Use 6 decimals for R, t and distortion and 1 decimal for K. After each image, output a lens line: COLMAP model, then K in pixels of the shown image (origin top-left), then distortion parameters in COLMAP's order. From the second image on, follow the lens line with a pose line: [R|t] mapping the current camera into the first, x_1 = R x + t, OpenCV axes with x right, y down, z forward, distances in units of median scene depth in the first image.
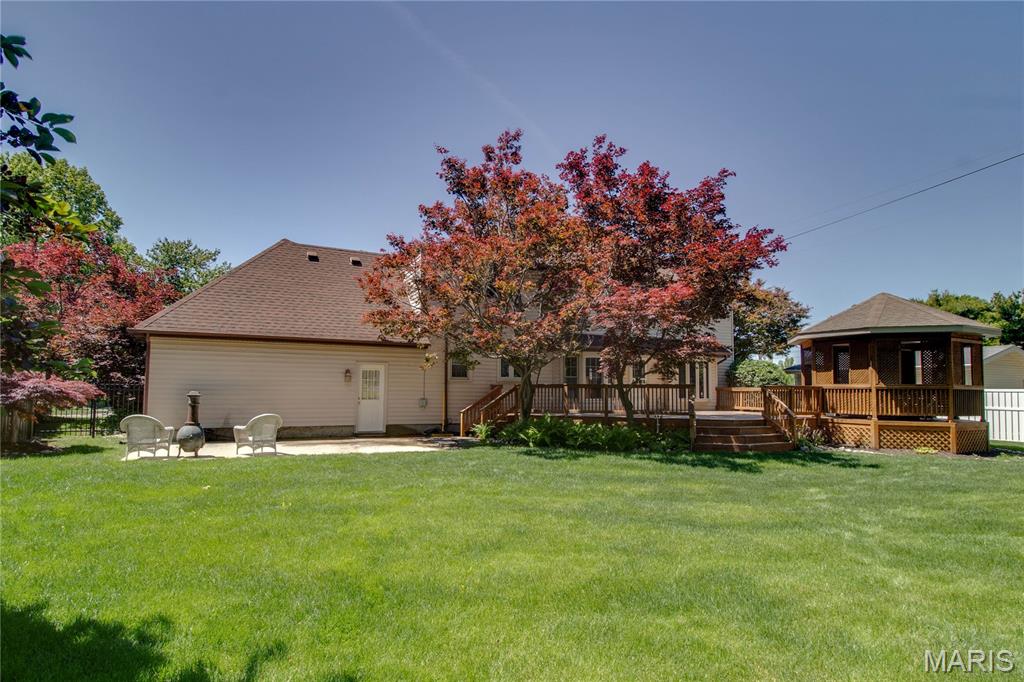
lens RADIAL K [[562.1, 0, 511.1], [0, 562.1, 352.7], [0, 0, 1]] dist [-0.001700, -0.001657]
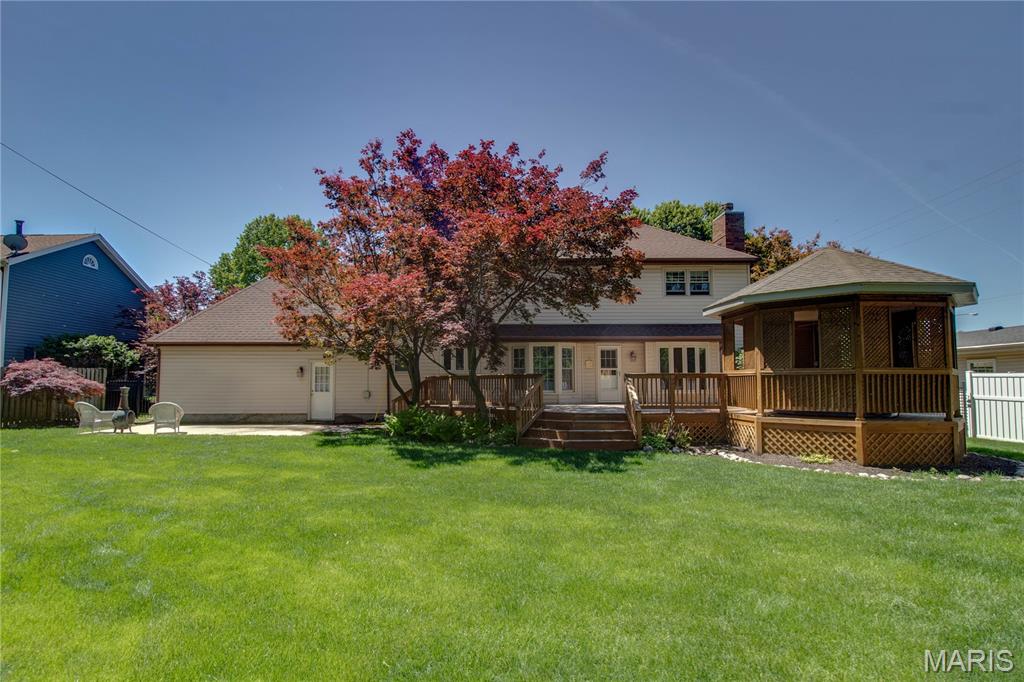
lens RADIAL K [[522.5, 0, 507.3], [0, 522.5, 348.1], [0, 0, 1]] dist [0.015457, -0.018744]
pose [[0.898742, -0.040018, -0.436647, 0.651319], [0.039069, 0.999174, -0.011156, 0.021676], [0.436733, -0.007033, 0.899564, 0.206017]]
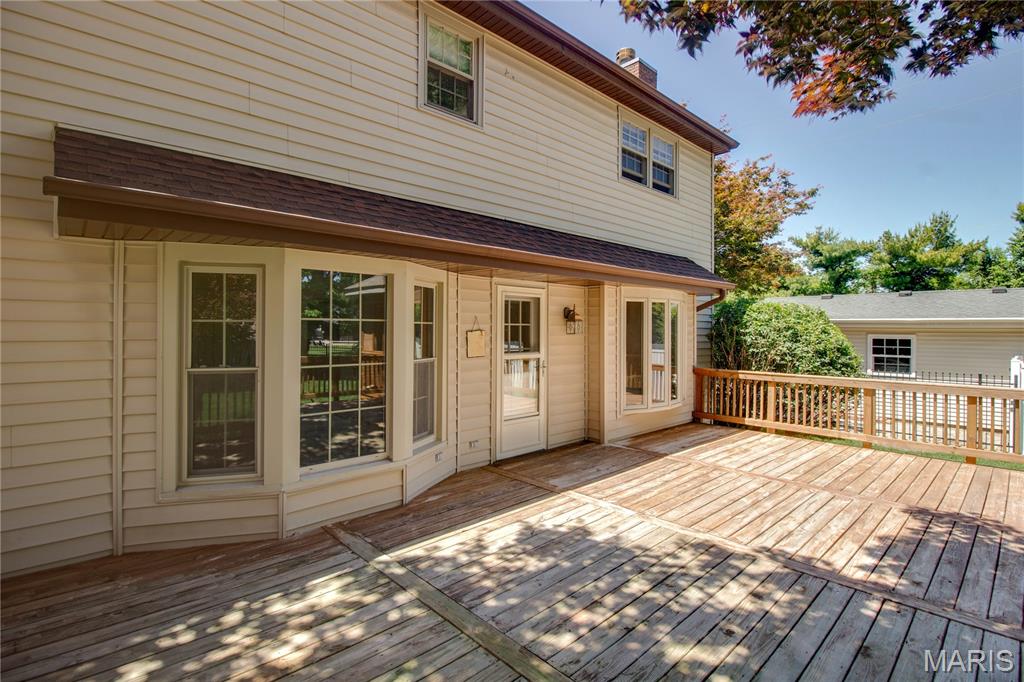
lens RADIAL K [[484.9, 0, 501.9], [0, 484.9, 327.2], [0, 0, 1]] dist [-0.036501, -0.000374]
pose [[0.965182, 0.001383, 0.261577, 0.207161], [-0.018934, 0.997732, 0.064589, 0.019047], [-0.260894, -0.067293, 0.963019, 1.062699]]
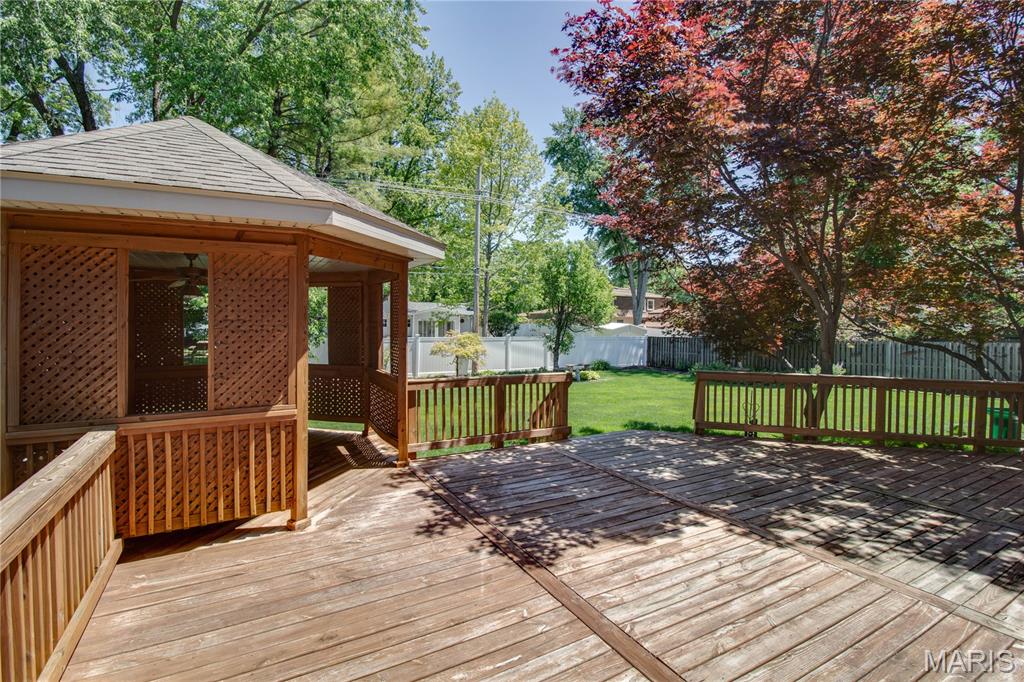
lens RADIAL K [[480.7, 0, 517.2], [0, 480.7, 325.6], [0, 0, 1]] dist [-0.001664, -0.012127]
pose [[-0.997919, -0.024293, -0.059721, 0.532122], [-0.020635, 0.997917, -0.061115, 0.044483], [0.061082, -0.059755, -0.996342, 1.471933]]
